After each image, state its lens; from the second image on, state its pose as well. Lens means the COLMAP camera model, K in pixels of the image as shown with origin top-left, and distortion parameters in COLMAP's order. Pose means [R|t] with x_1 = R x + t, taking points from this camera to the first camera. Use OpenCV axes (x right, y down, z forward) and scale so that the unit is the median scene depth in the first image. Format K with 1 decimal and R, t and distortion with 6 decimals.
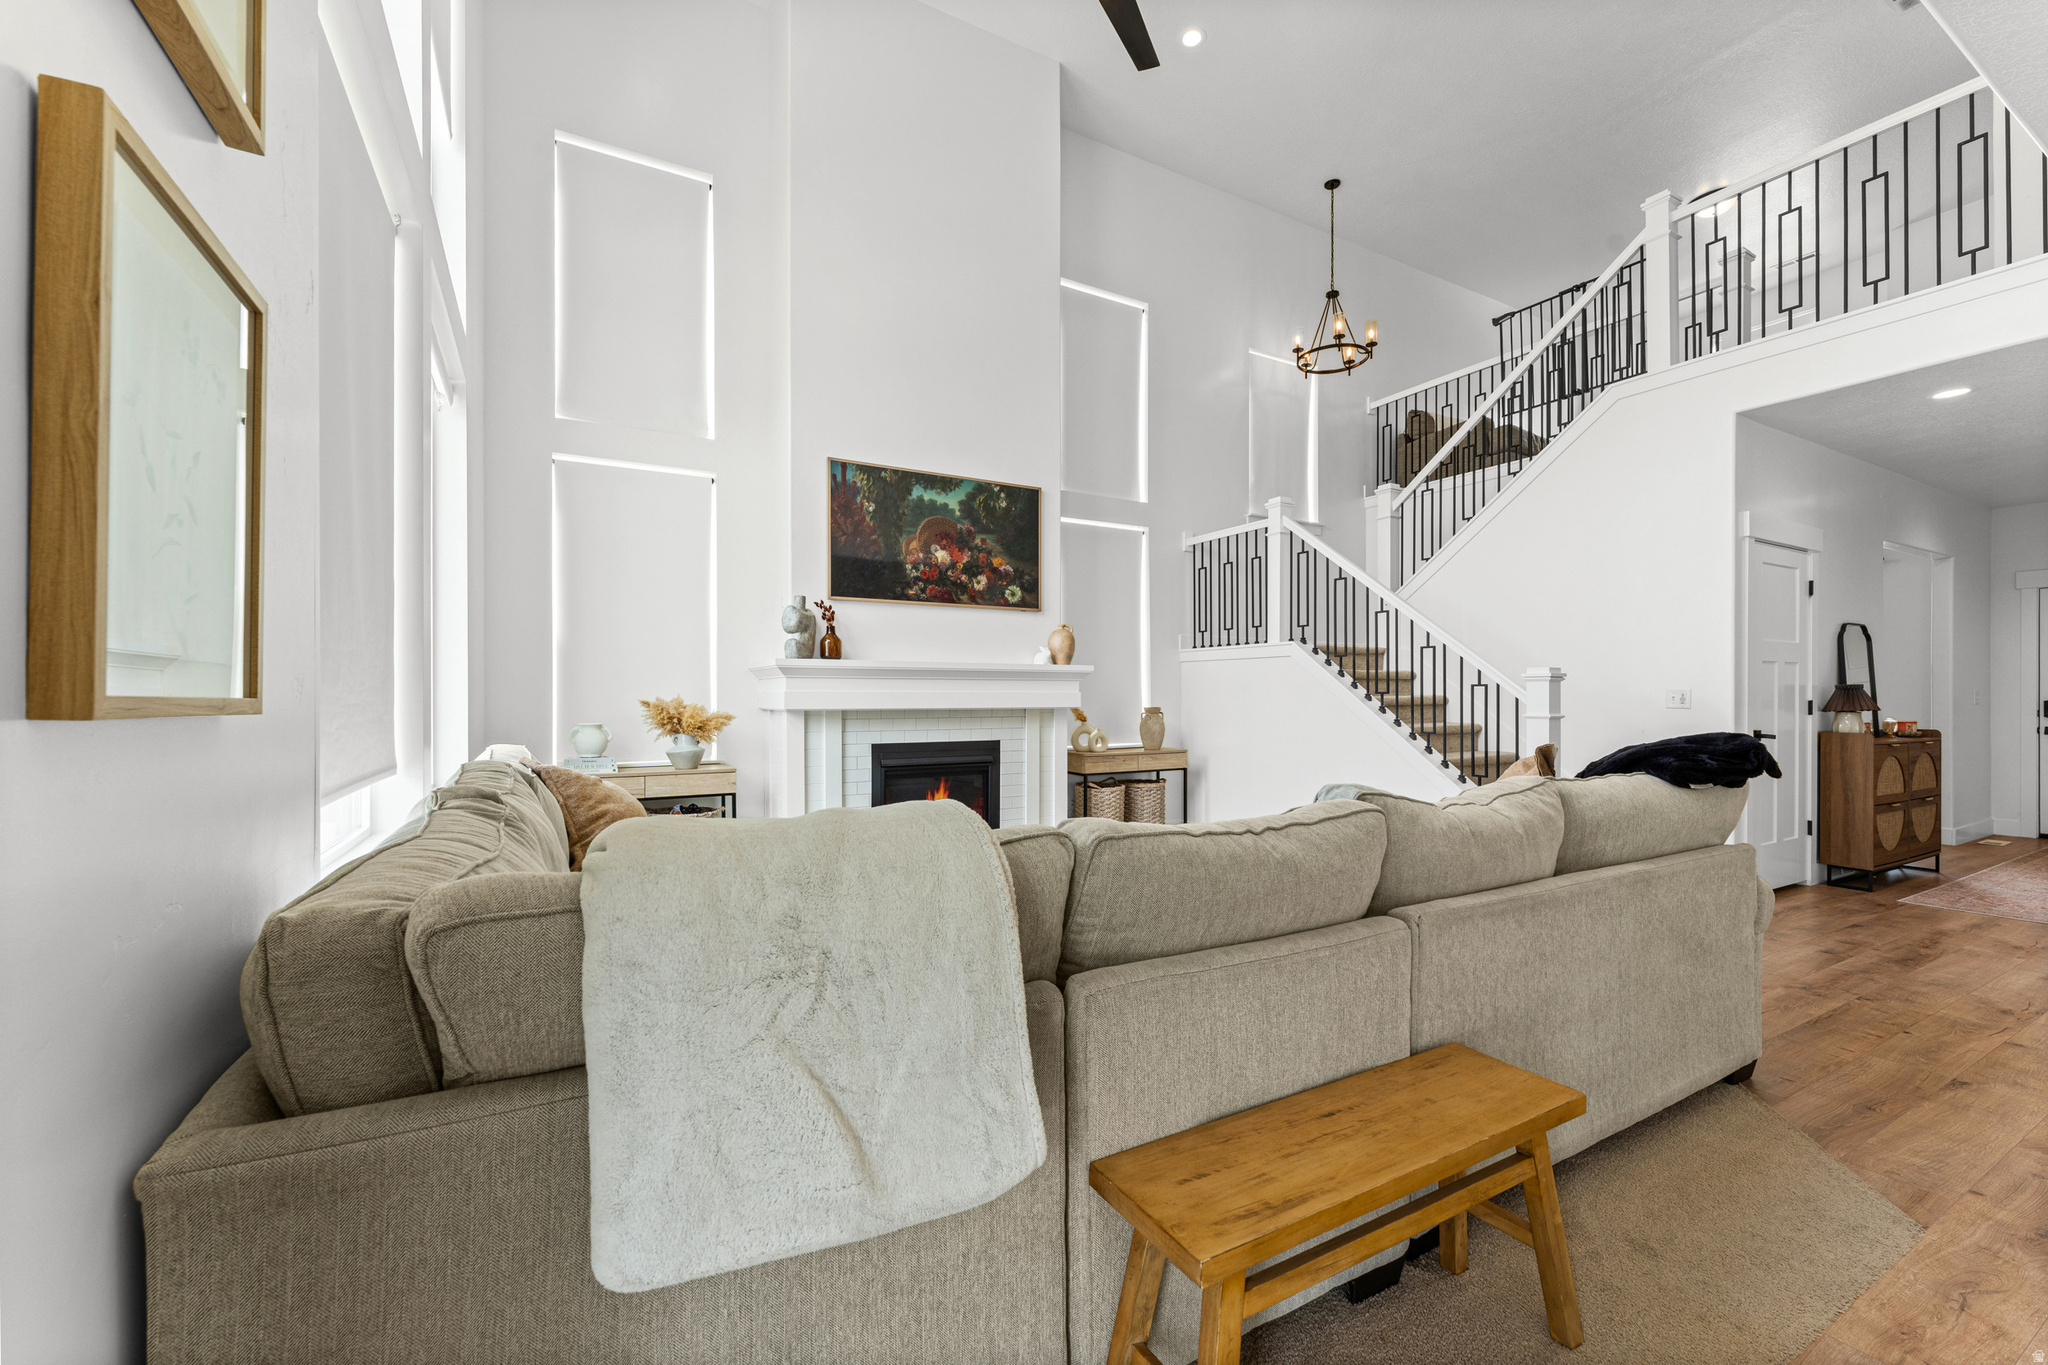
lens RADIAL K [[818.8, 0, 1023.4], [0, 818.8, 688.9], [0, 0, 1]] dist [0.002543, -0.000138]
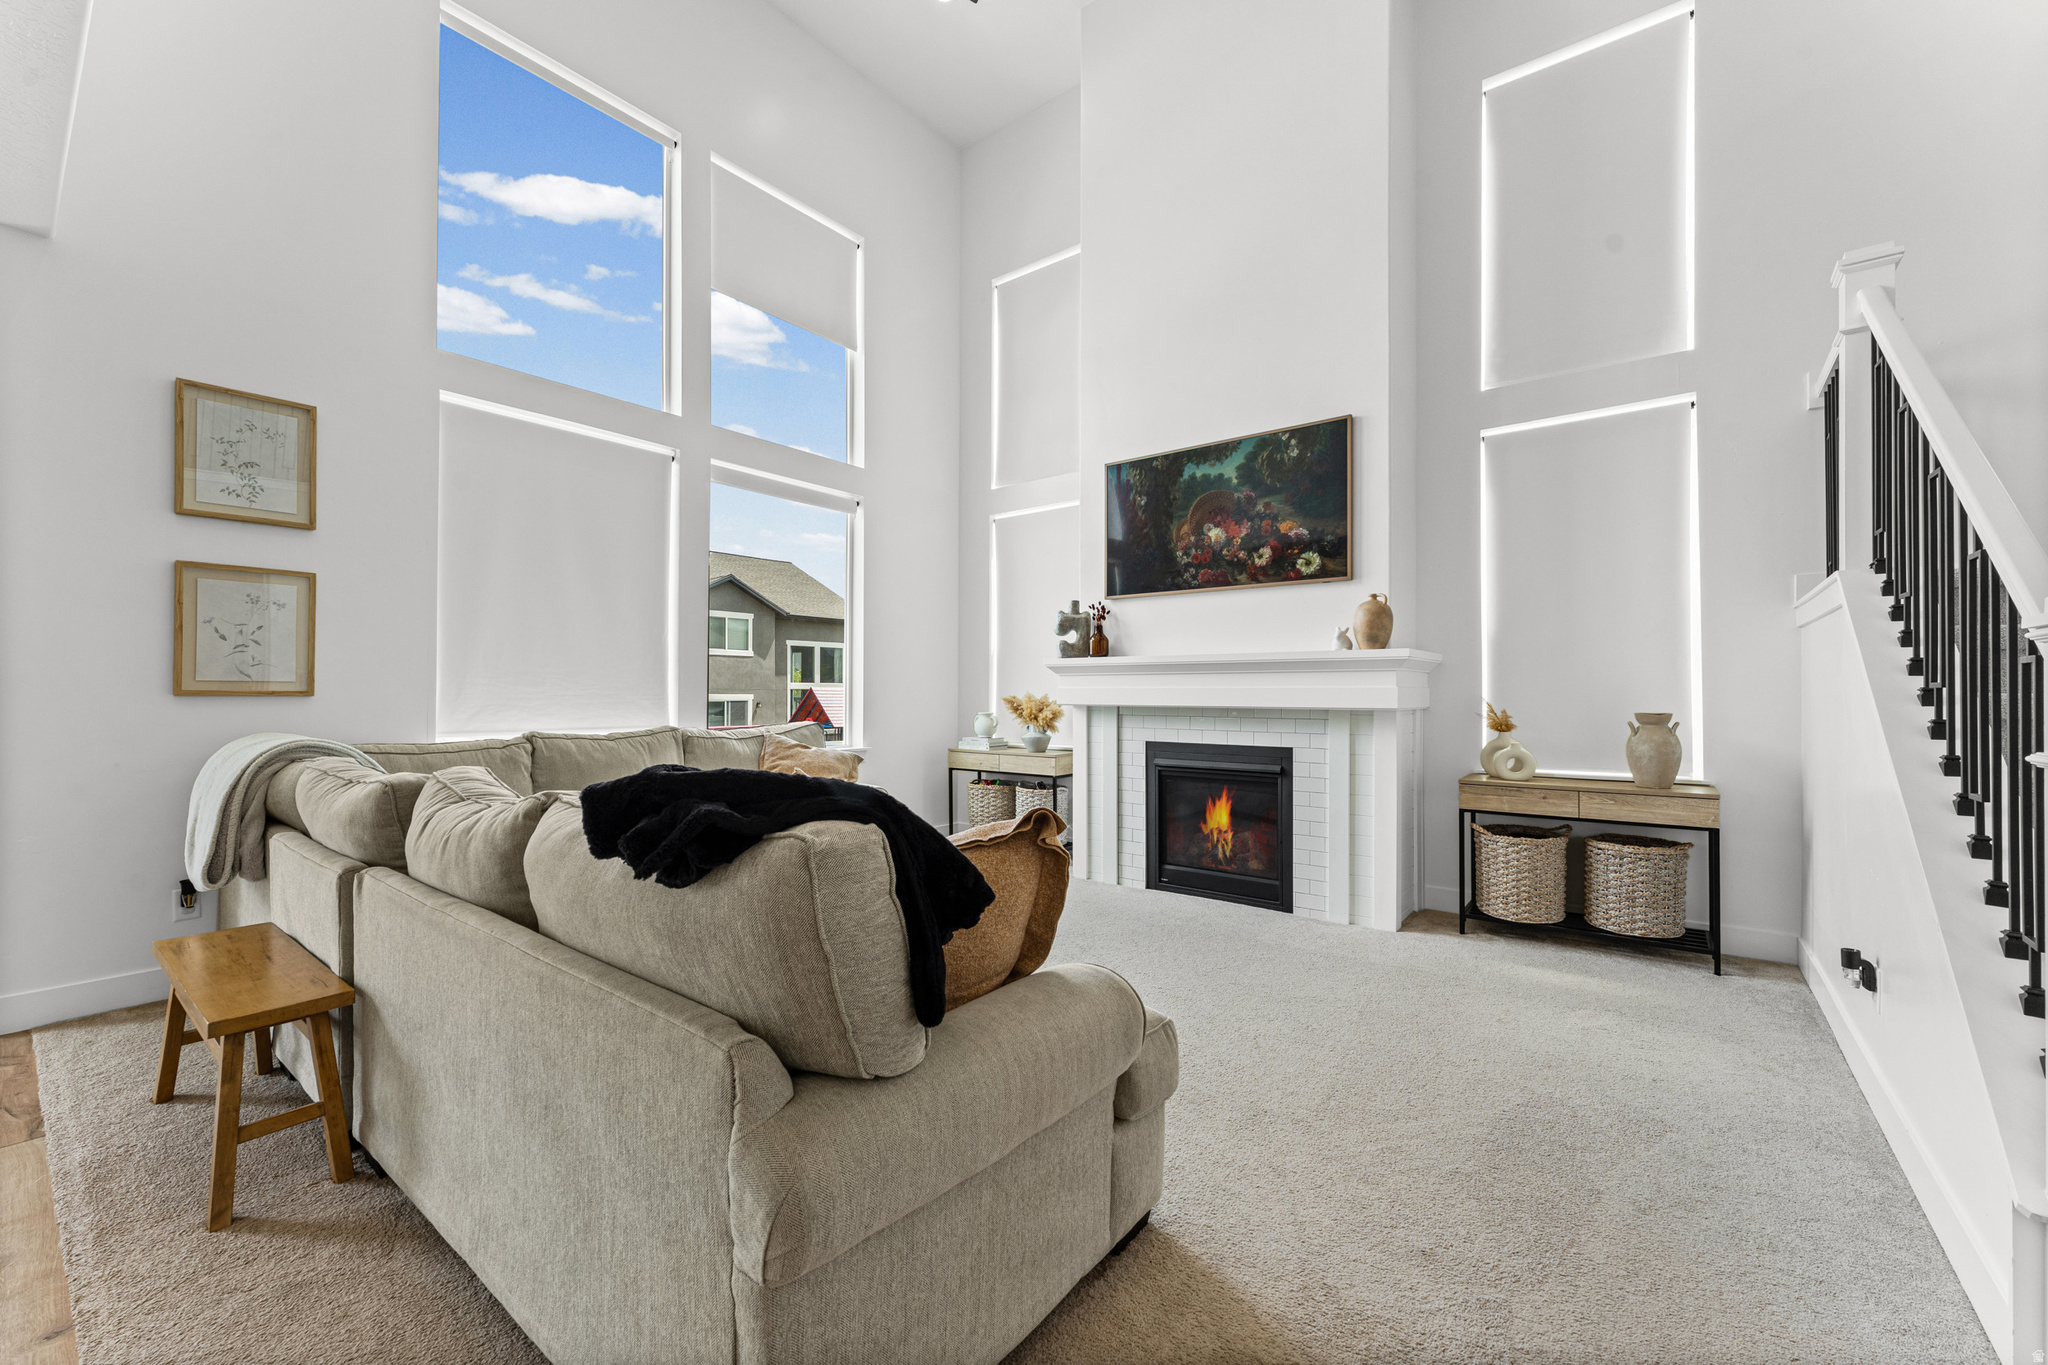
lens RADIAL K [[818.8, 0, 1023.4], [0, 818.8, 688.9], [0, 0, 1]] dist [0.002543, -0.000138]
pose [[0.383720, -0.006142, -0.923429, 0.631451], [0.001327, 0.999981, -0.006100, 0.009930], [0.923449, 0.001115, 0.383721, 0.462491]]
